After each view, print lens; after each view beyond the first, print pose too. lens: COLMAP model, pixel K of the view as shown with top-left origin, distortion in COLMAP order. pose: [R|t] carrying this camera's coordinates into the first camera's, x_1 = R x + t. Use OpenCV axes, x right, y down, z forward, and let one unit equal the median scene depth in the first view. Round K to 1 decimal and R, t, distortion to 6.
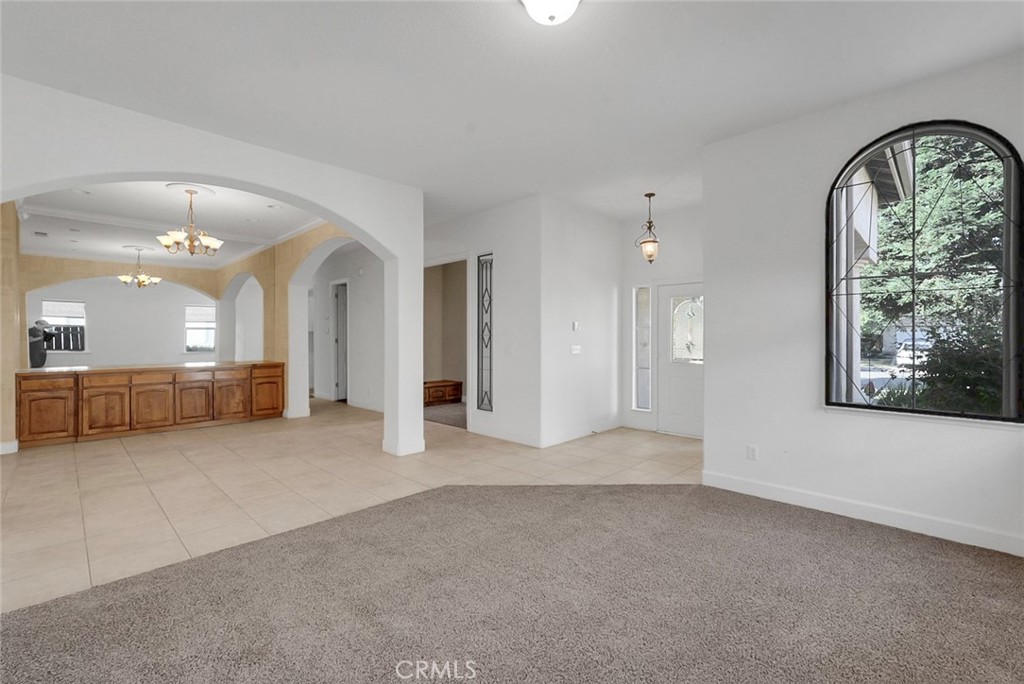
lens RADIAL K [[459.9, 0, 516.3], [0, 459.9, 346.4], [0, 0, 1]] dist [-0.003595, -0.000659]
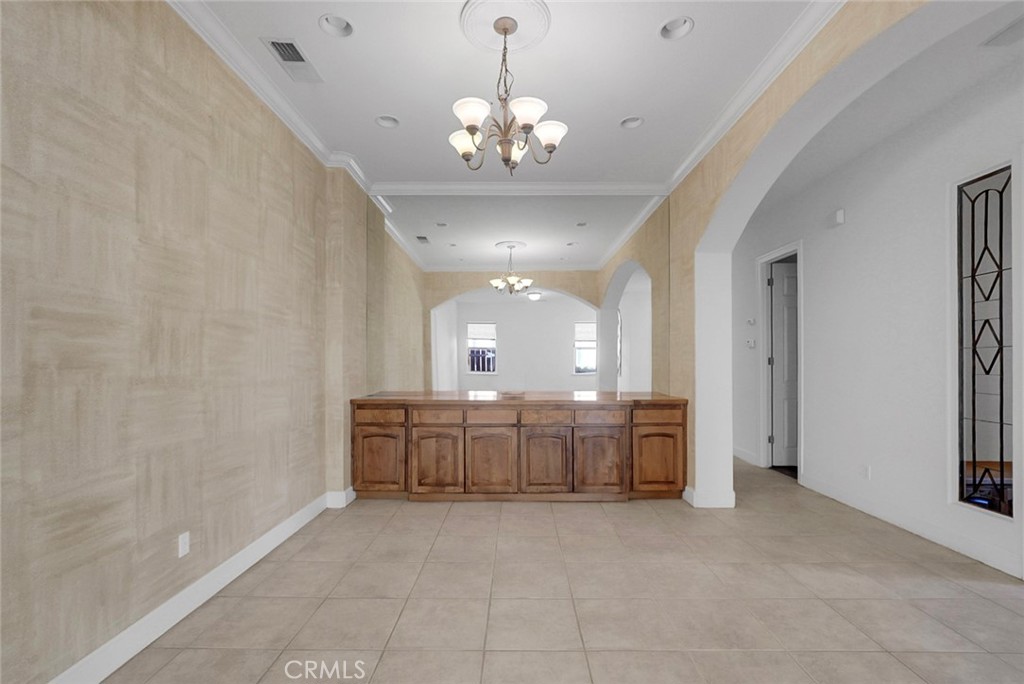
lens RADIAL K [[459.9, 0, 516.3], [0, 459.9, 346.4], [0, 0, 1]] dist [-0.003595, -0.000659]
pose [[0.703750, -0.018698, -0.710202, -0.288113], [-0.017734, 0.998880, -0.043872, -0.000044], [0.710226, 0.043469, 0.702630, 0.524297]]
